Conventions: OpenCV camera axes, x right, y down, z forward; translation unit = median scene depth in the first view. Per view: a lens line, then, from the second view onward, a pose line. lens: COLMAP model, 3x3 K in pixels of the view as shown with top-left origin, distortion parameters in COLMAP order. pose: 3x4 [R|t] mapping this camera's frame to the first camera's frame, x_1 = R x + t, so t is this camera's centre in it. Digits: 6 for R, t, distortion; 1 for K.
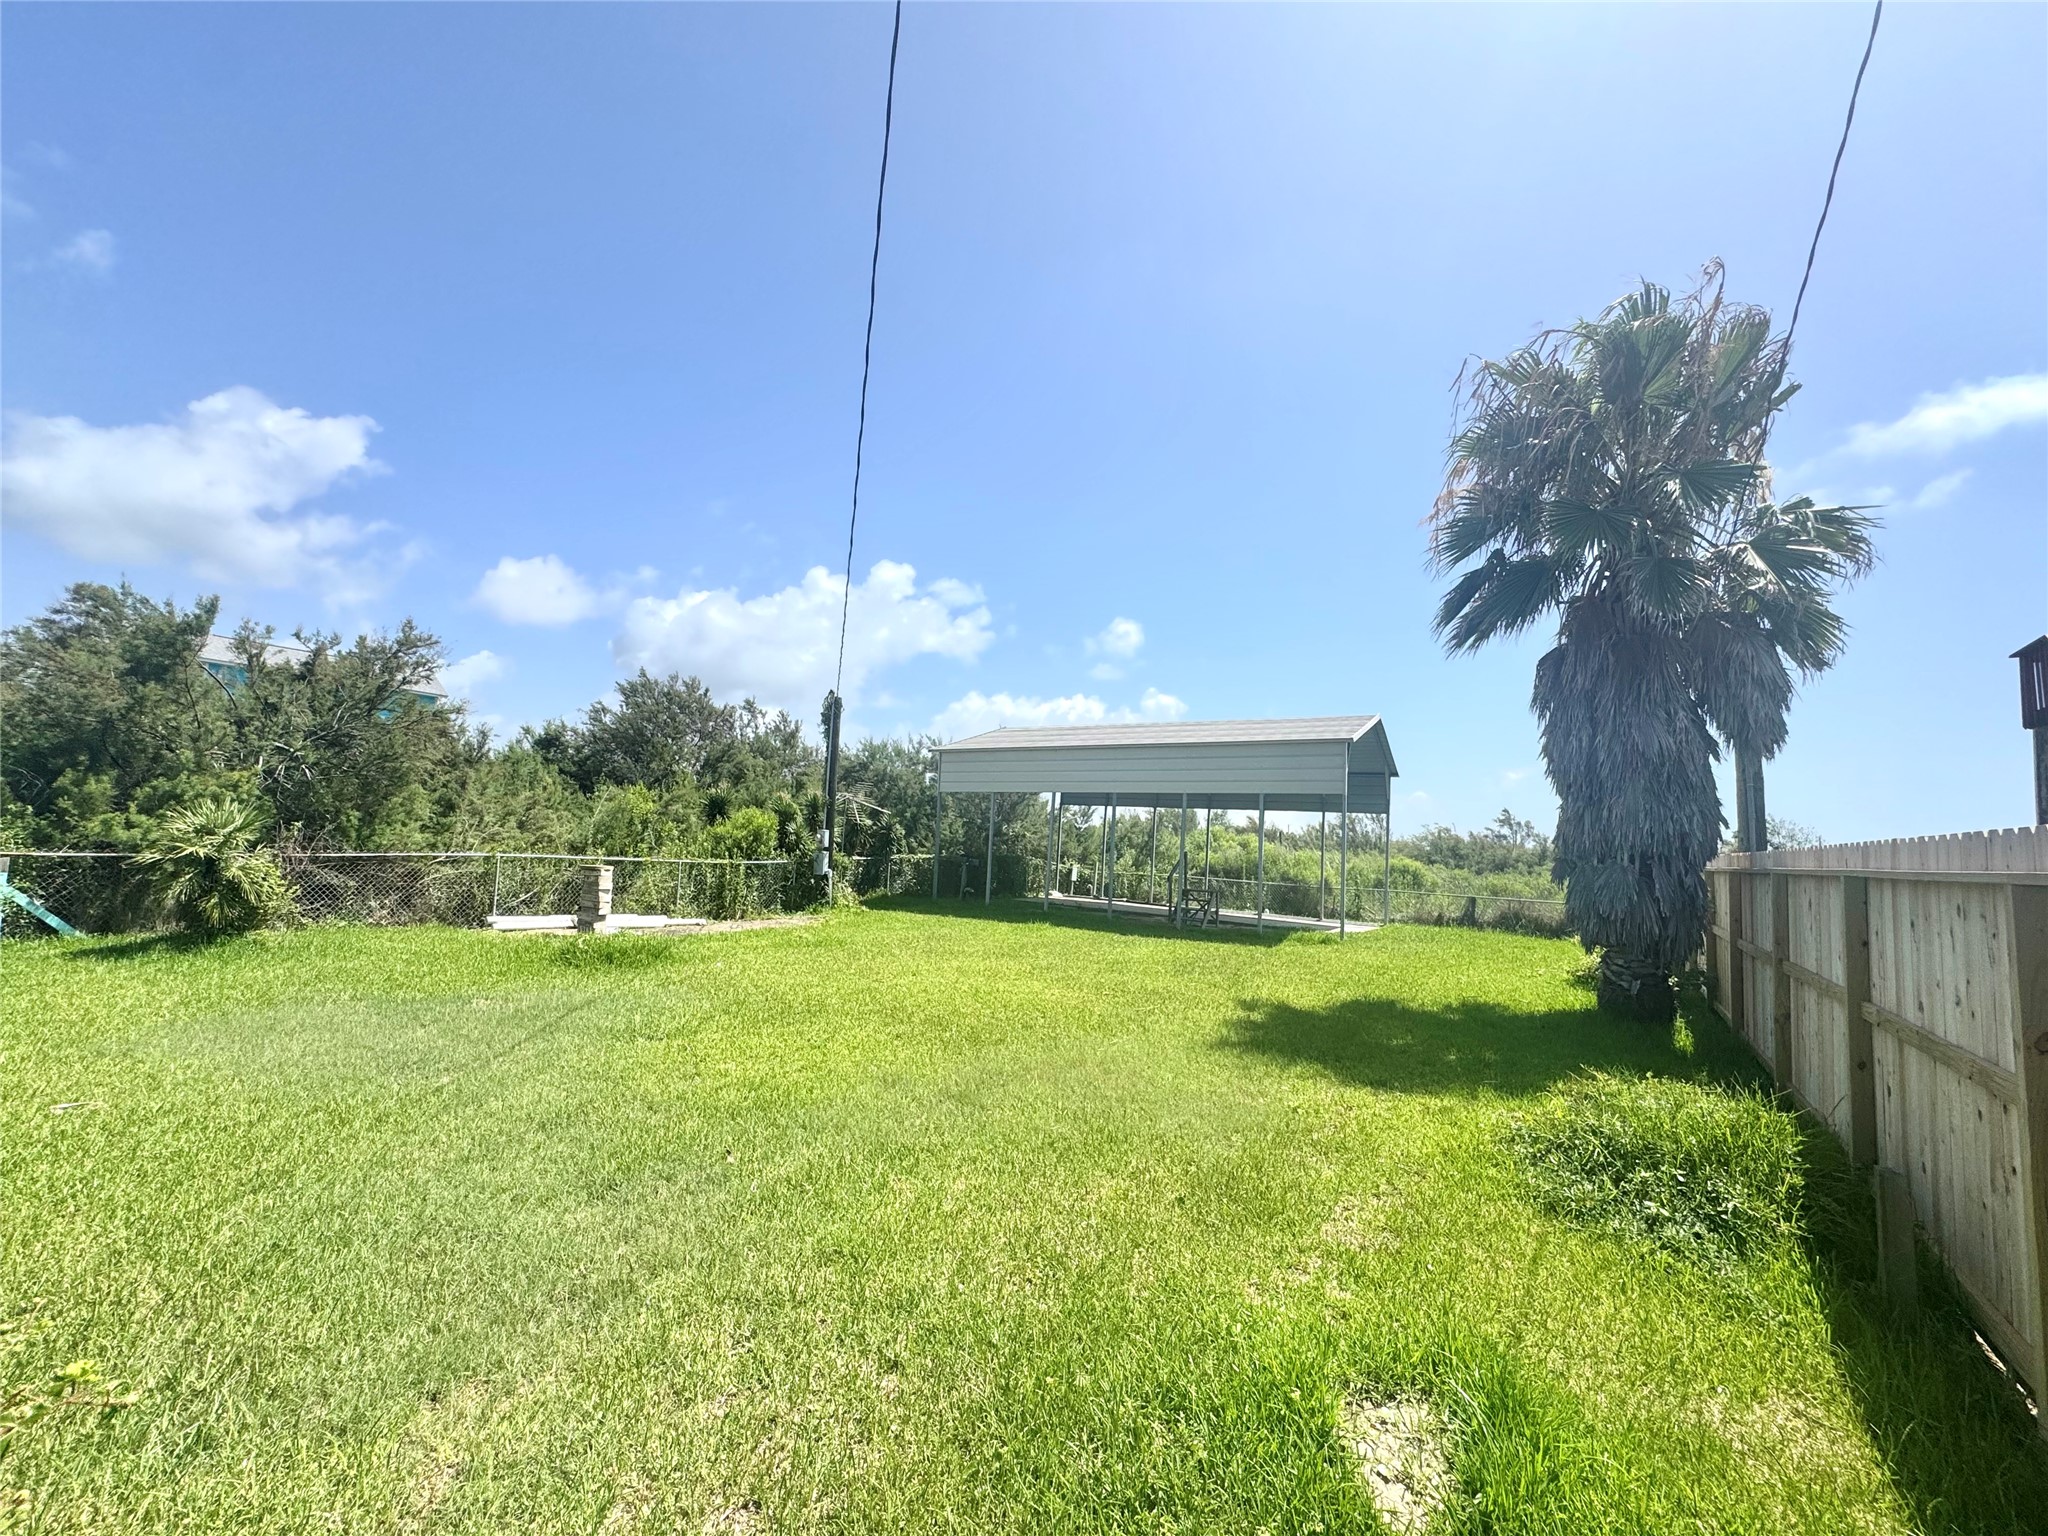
lens RADIAL K [[818.9, 0, 1027.8], [0, 818.9, 757.5], [0, 0, 1]] dist [-0.001205, 0.000041]
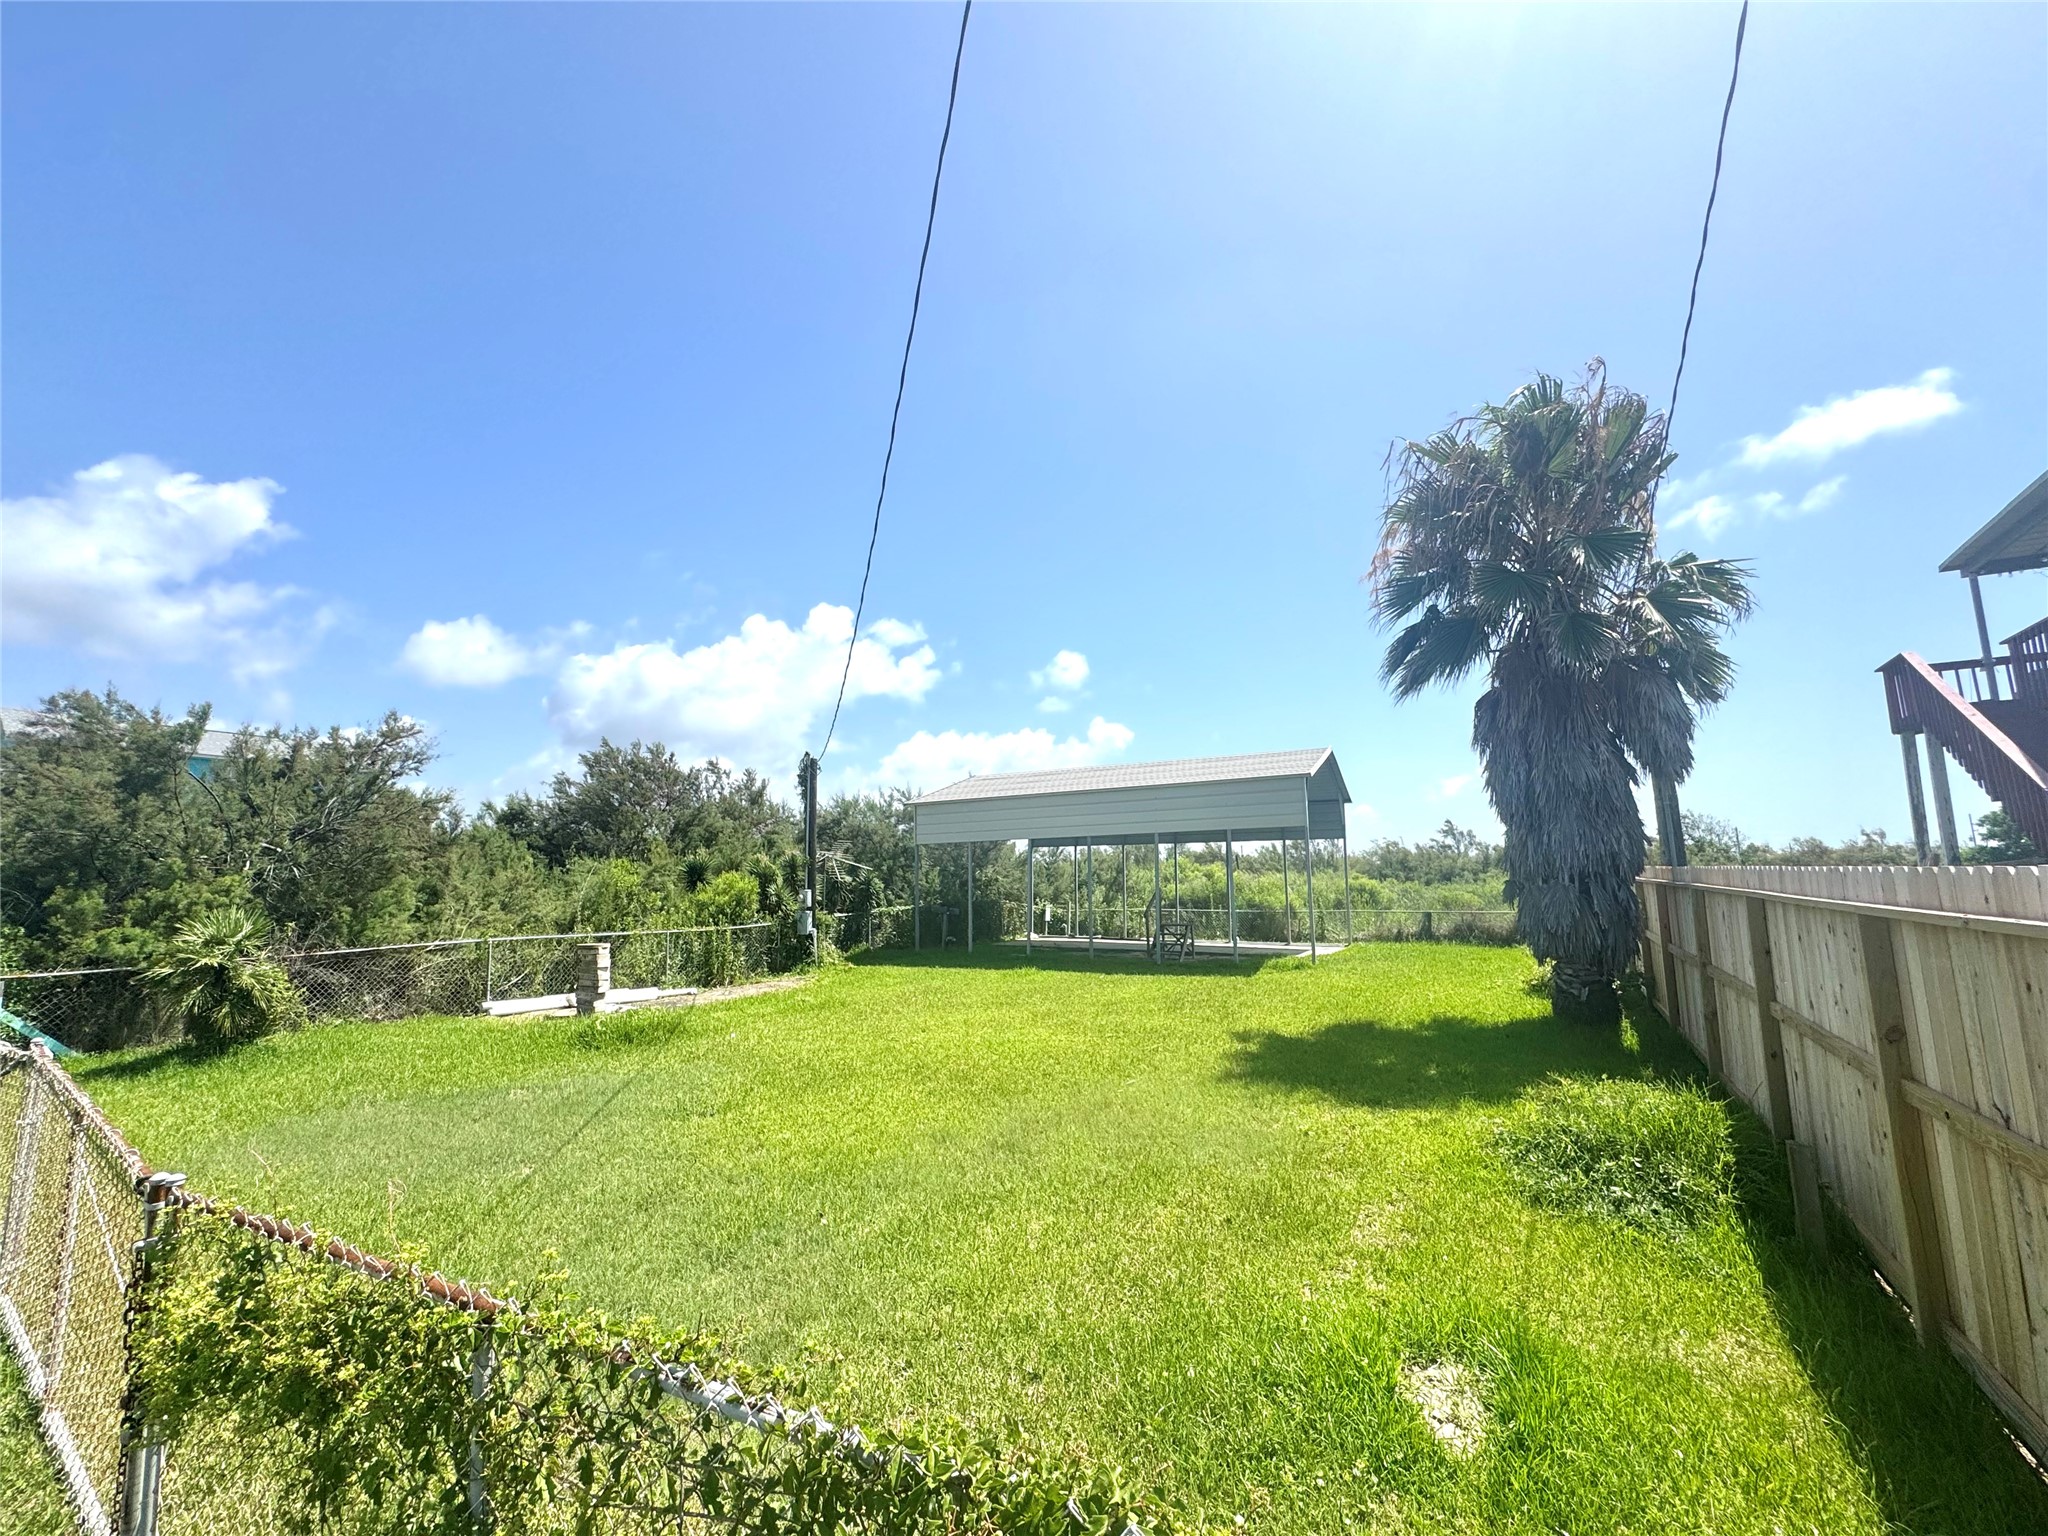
lens RADIAL K [[818.9, 0, 1027.8], [0, 818.9, 757.5], [0, 0, 1]] dist [-0.001205, 0.000041]
pose [[0.996566, -0.055788, 0.061194, -0.057265], [0.058344, 0.997462, -0.040802, -0.036261], [-0.058762, 0.044232, 0.997292, -0.073164]]
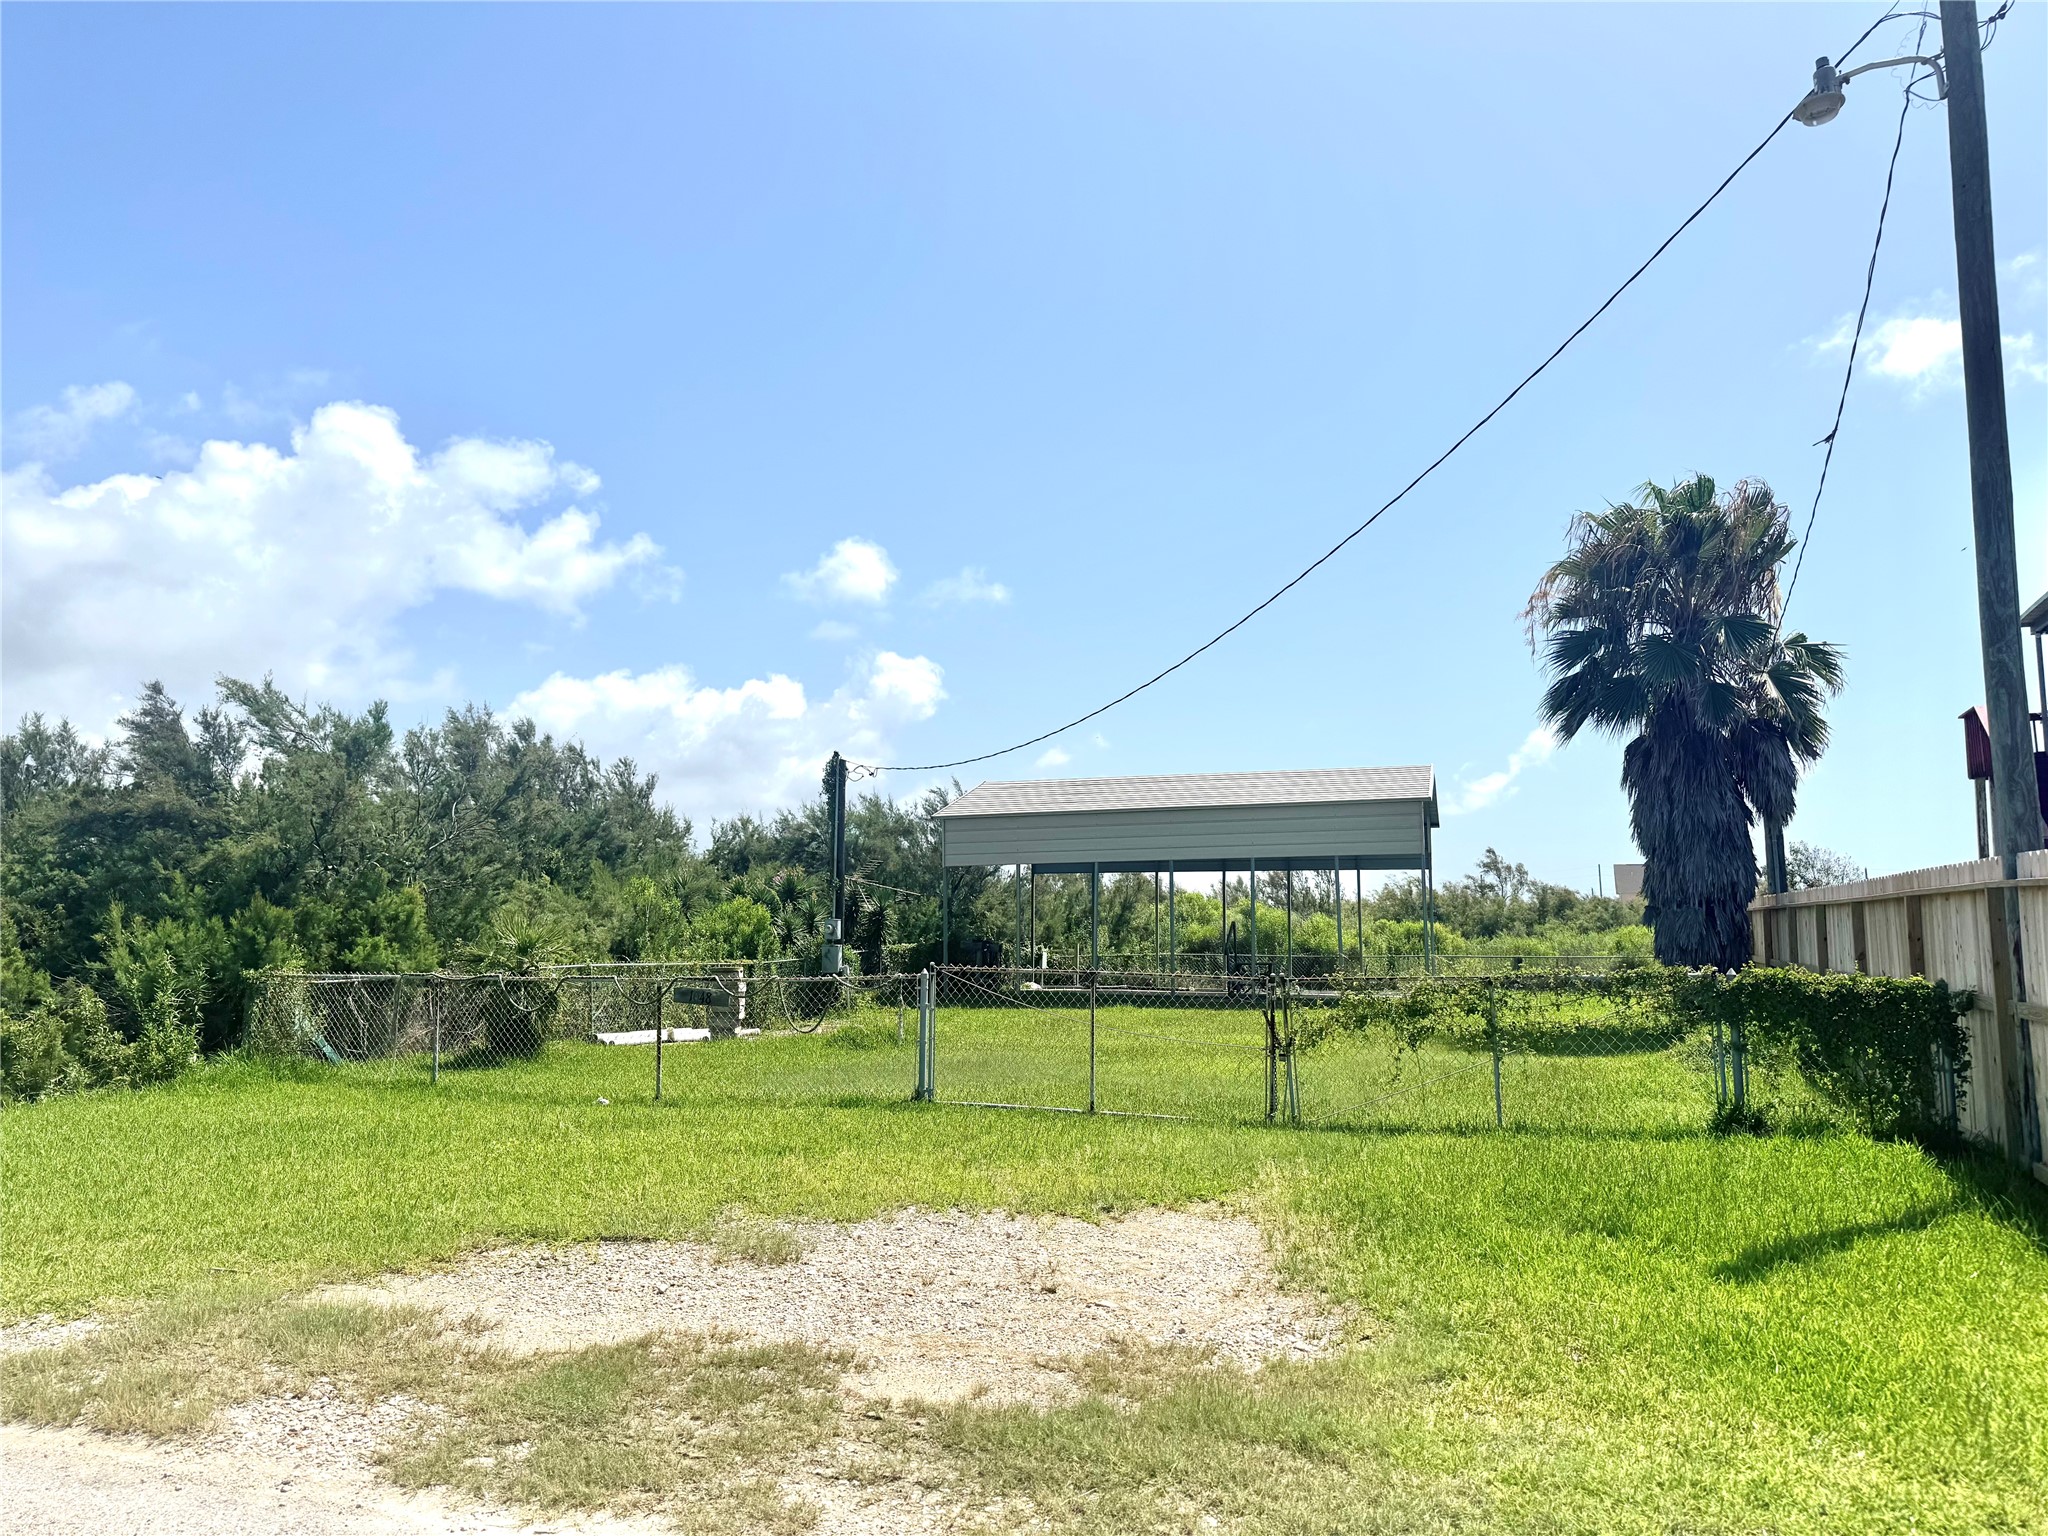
lens RADIAL K [[1417.9, 0, 1035.8], [0, 1417.9, 765.9], [0, 0, 1]] dist [0.125491, -0.221965]
pose [[0.969296, -0.027360, 0.244371, -0.824765], [0.029502, 0.999552, -0.005109, -0.112291], [-0.244122, 0.012162, 0.969668, -0.953218]]
